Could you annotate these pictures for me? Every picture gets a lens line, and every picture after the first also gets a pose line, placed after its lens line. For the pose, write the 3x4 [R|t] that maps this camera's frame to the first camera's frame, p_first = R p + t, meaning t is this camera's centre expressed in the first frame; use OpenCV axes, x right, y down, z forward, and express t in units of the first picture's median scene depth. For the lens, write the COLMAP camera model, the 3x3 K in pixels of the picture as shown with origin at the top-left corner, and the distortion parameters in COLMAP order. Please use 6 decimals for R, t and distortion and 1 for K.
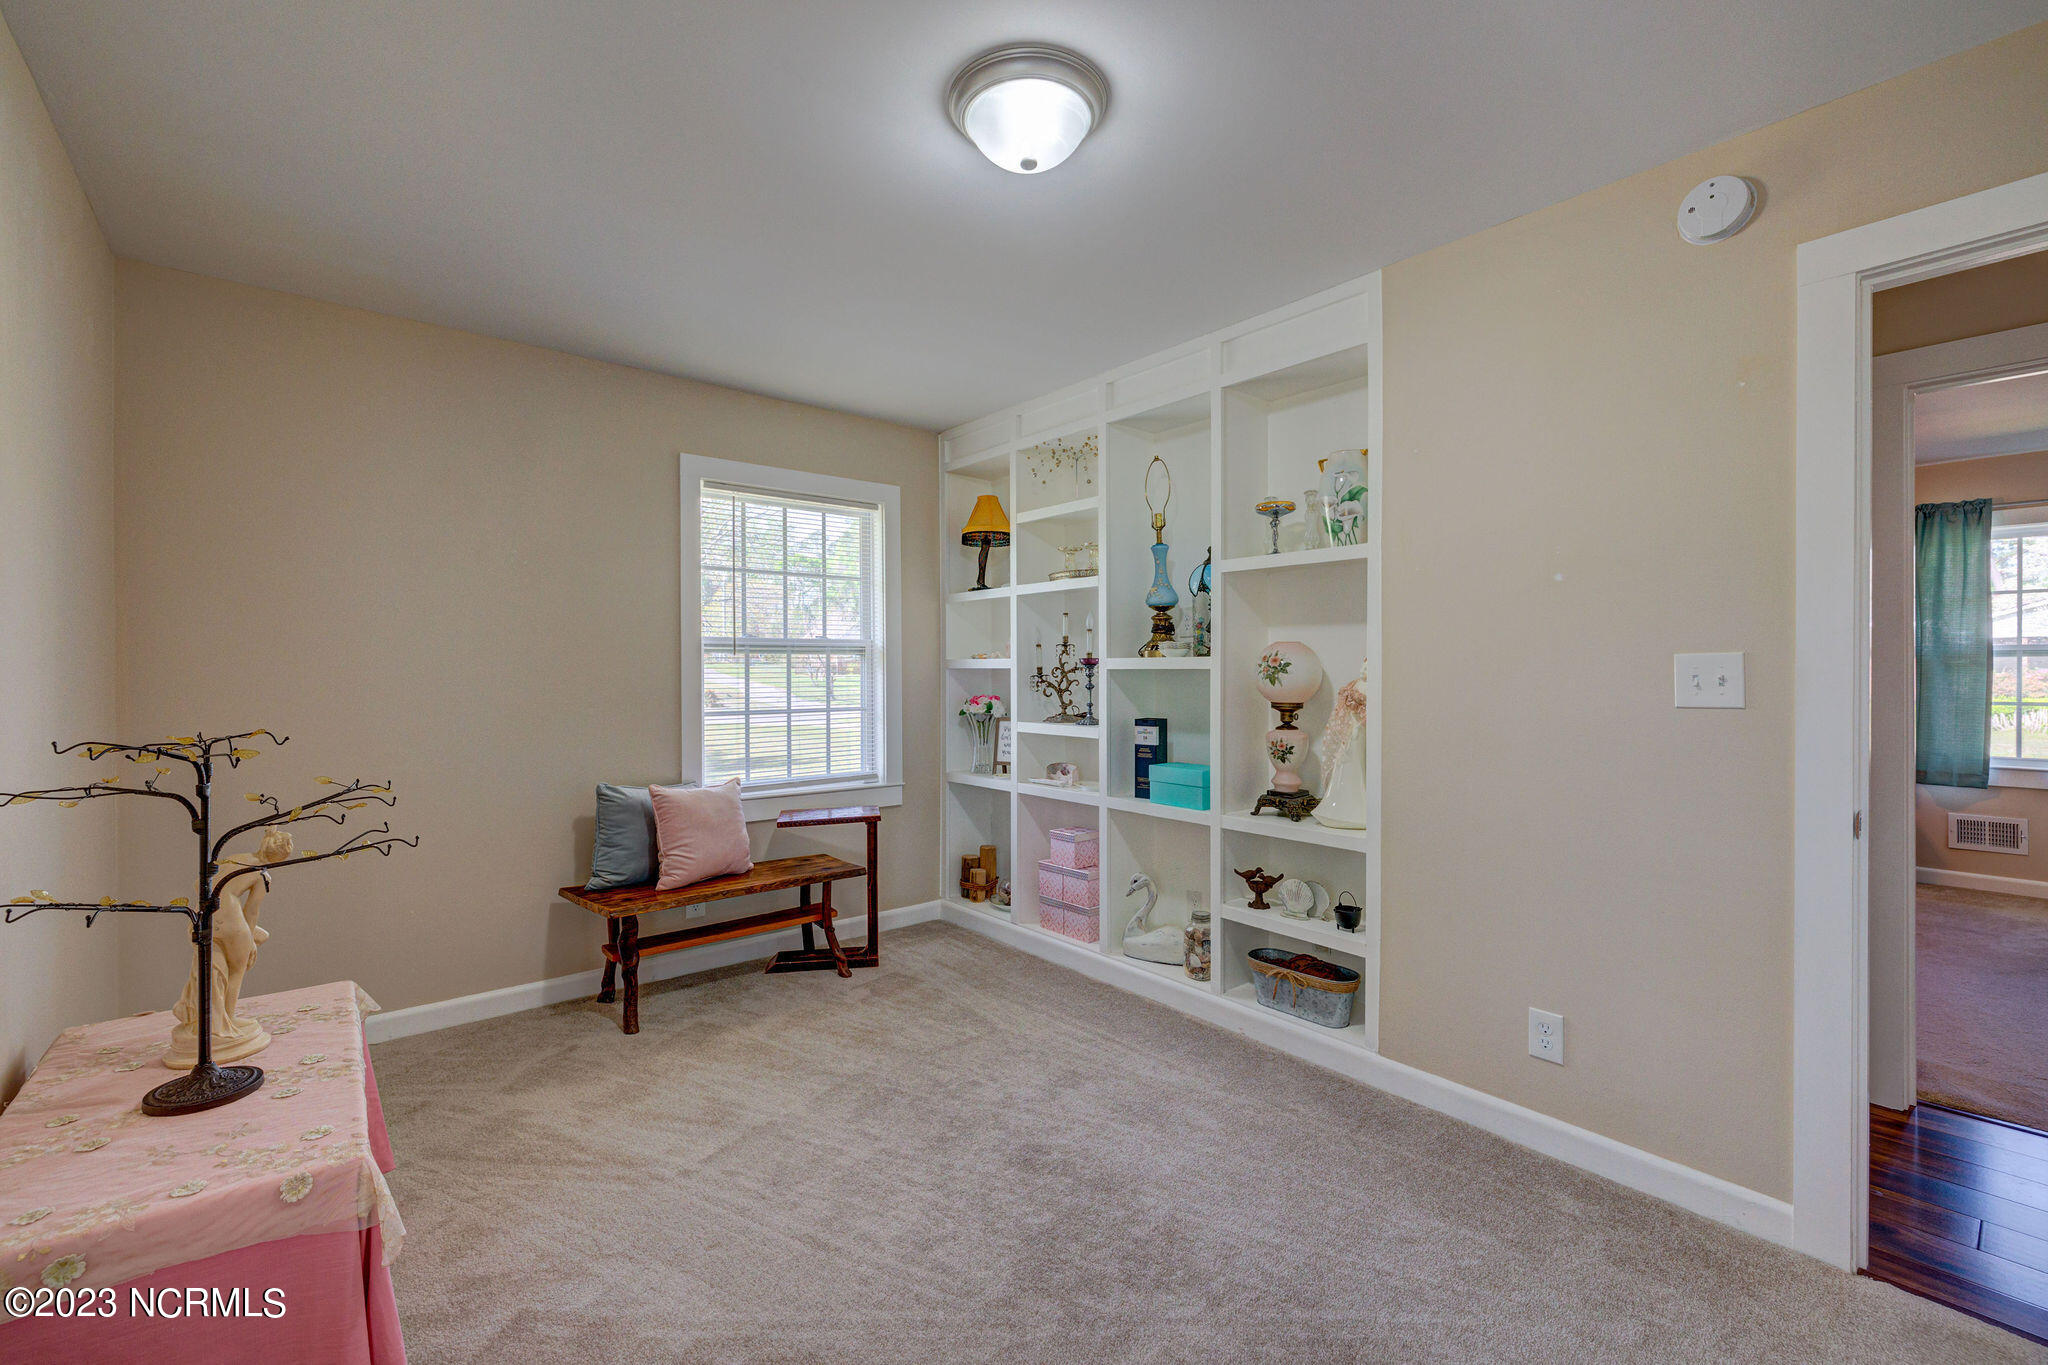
lens RADIAL K [[868.2, 0, 1020.1], [0, 868.2, 674.9], [0, 0, 1]] dist [-0.001008, -0.000391]
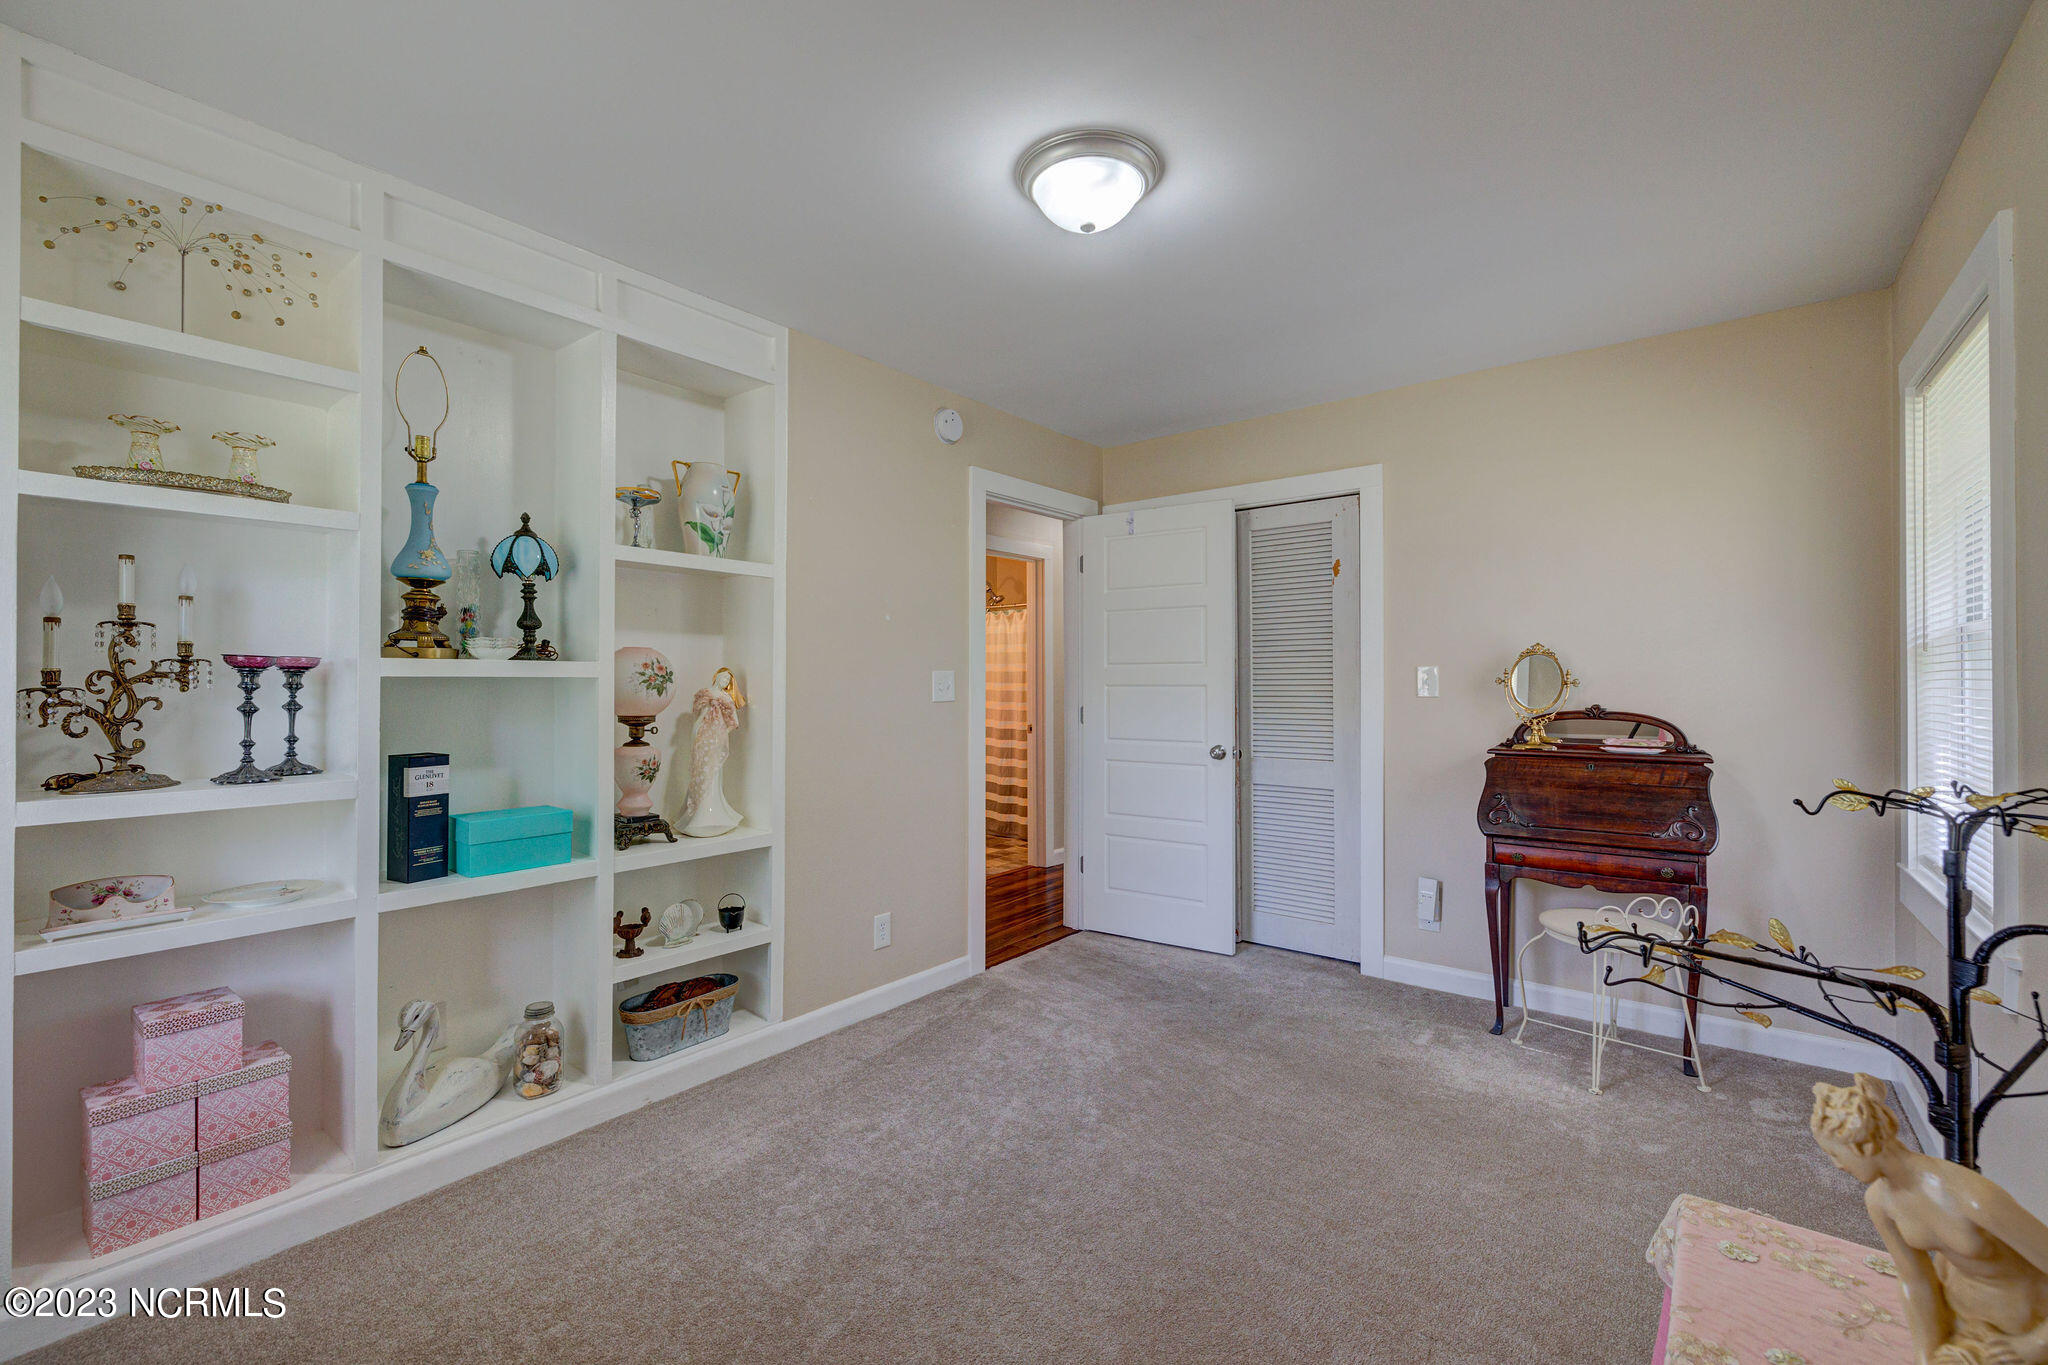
lens RADIAL K [[868.2, 0, 1020.1], [0, 868.2, 674.9], [0, 0, 1]] dist [-0.001008, -0.000391]
pose [[-0.212538, 0.006358, 0.977132, -0.622838], [0.000768, 0.999980, -0.006339, -0.003978], [-0.977152, -0.000597, -0.212539, 0.773886]]
